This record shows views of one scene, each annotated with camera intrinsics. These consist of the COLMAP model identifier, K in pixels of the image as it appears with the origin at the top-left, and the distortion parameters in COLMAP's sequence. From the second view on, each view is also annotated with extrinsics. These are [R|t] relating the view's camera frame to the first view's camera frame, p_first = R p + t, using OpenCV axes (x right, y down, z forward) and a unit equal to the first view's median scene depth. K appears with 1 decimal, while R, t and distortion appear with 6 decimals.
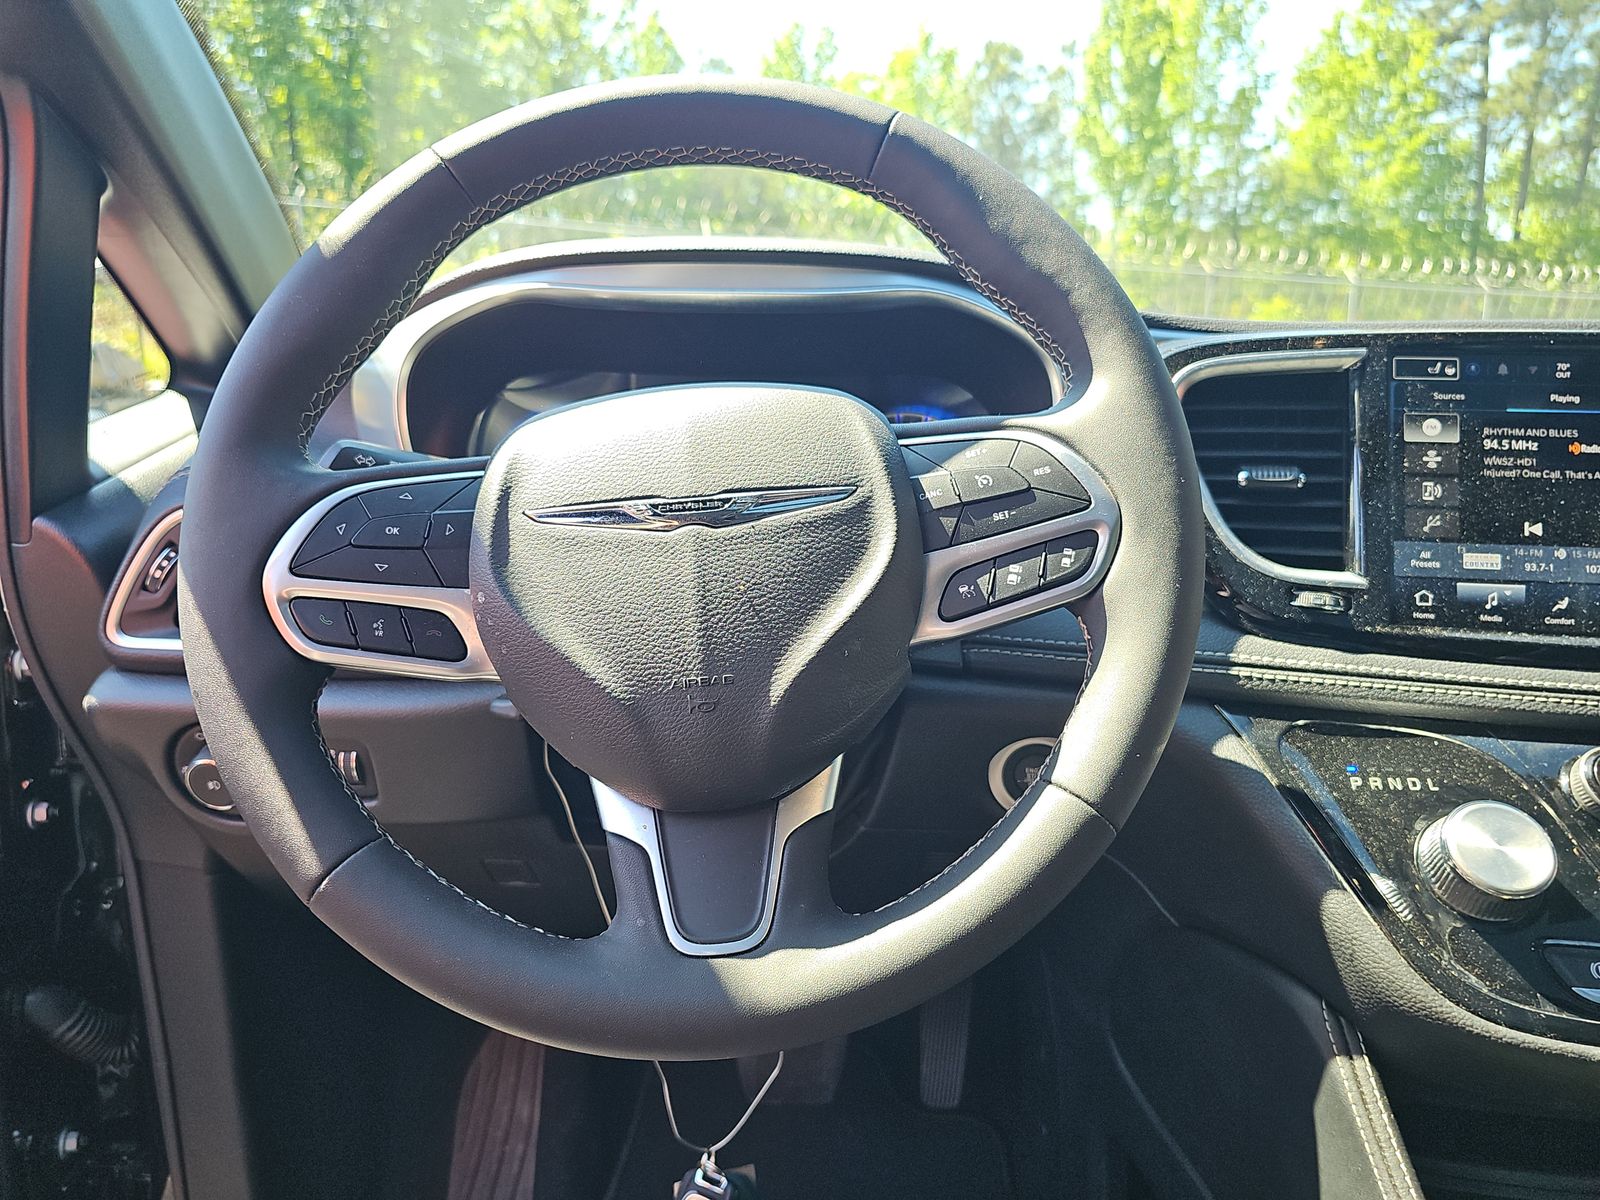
lens RADIAL K [[1057.3, 0, 795.5], [0, 1057.3, 644.4], [0, 0, 1]] dist [-0.002090, 0.001481]
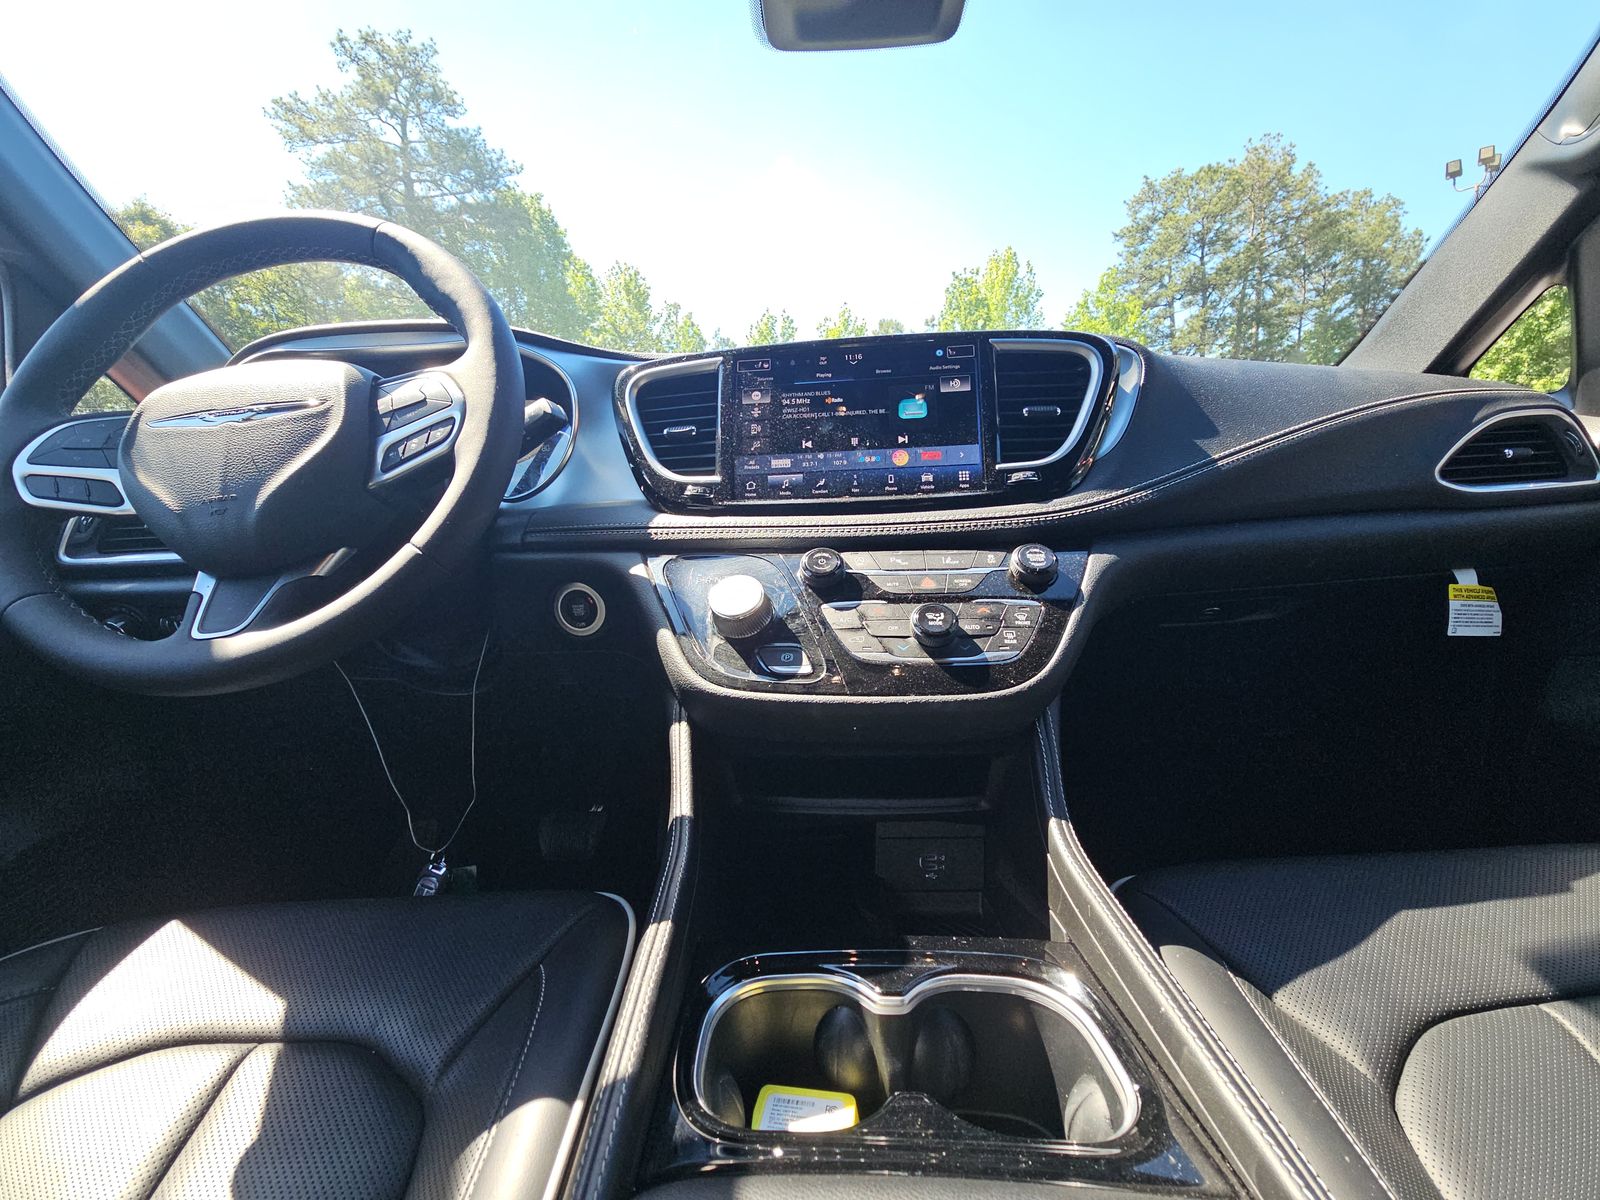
lens RADIAL K [[644.4, 0, 799.4], [0, 644.4, 633.6], [0, 0, 1]] dist [0.000575, -0.000282]
pose [[0.998671, -0.051469, -0.002638, 0.664080], [0.051094, 0.995486, -0.079976, 0.299474], [0.006742, 0.079735, 0.996793, -0.077575]]
